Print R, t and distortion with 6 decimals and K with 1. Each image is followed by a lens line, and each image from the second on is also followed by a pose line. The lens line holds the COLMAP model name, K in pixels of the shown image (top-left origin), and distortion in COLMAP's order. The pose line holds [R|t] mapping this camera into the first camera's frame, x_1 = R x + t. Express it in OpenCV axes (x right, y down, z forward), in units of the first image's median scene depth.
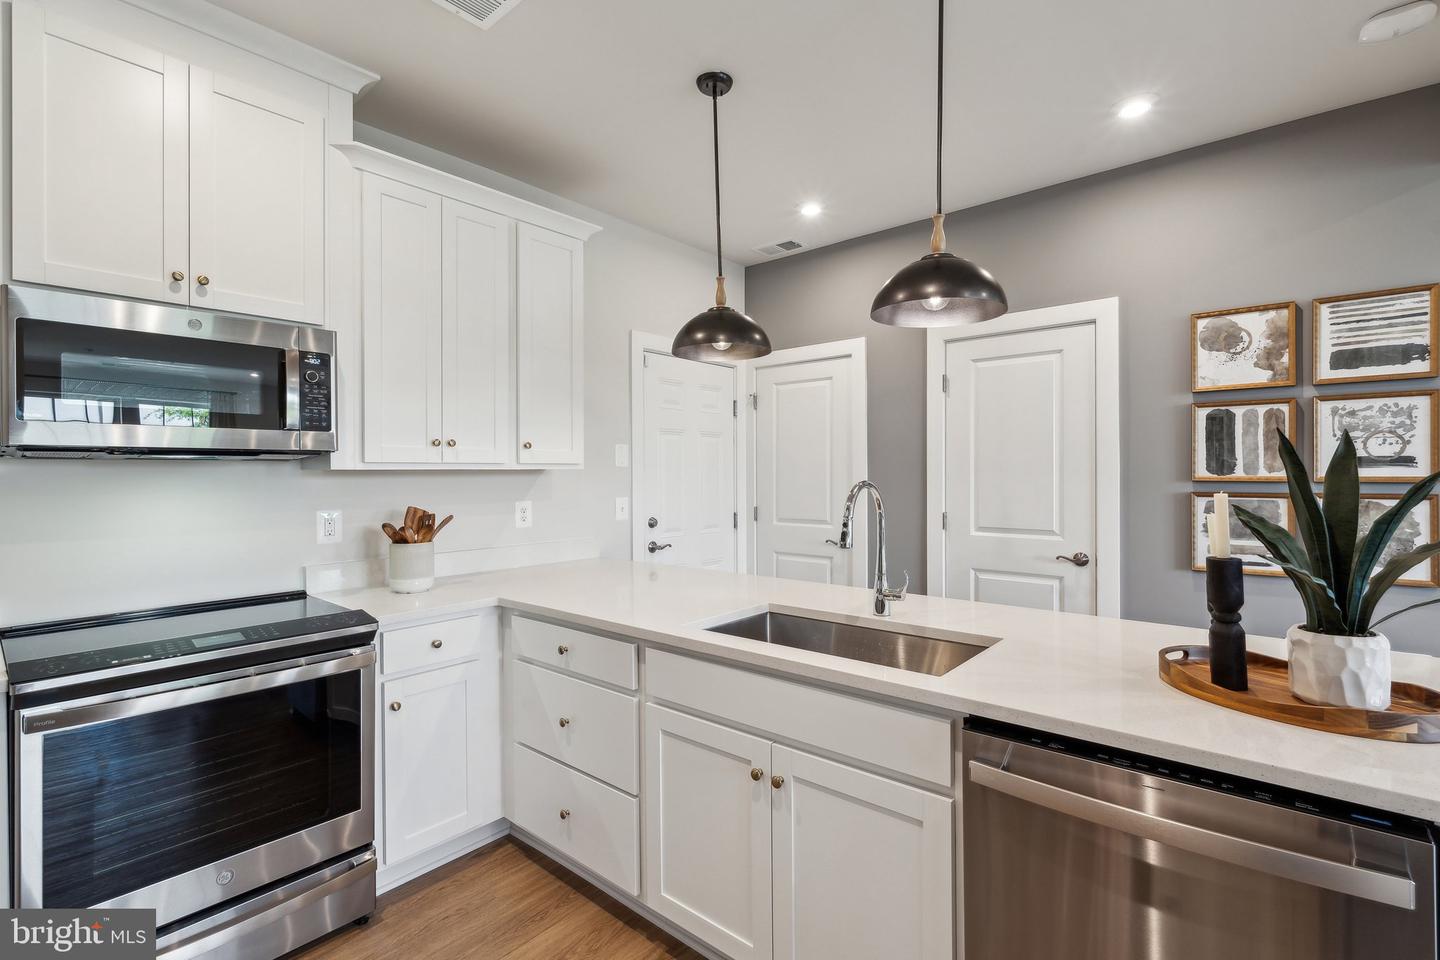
lens RADIAL K [[661.1, 0, 720.0], [0, 661.1, 480.0], [0, 0, 1]] dist [-0.000279, -0.000034]
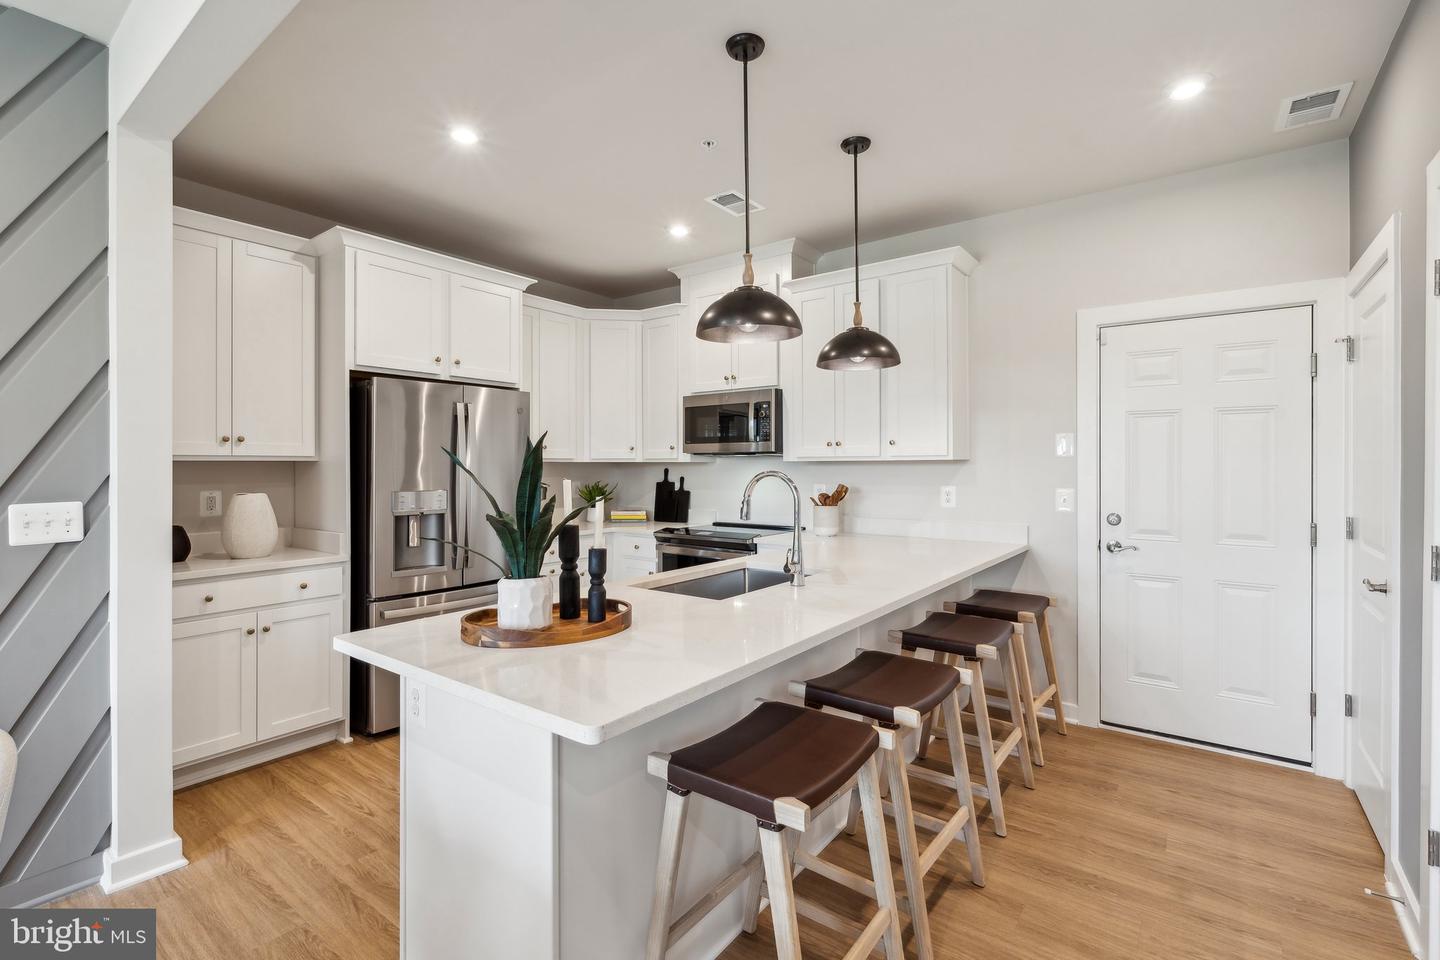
lens RADIAL K [[644.1, 0, 721.2], [0, 644.1, 468.3], [0, 0, 1]] dist [0.000317, 0.000027]
pose [[0.059534, 0.004349, -0.998217, 1.091017], [-0.012814, 0.999911, 0.003592, 0.000129], [0.998144, 0.012578, 0.059585, 0.642459]]
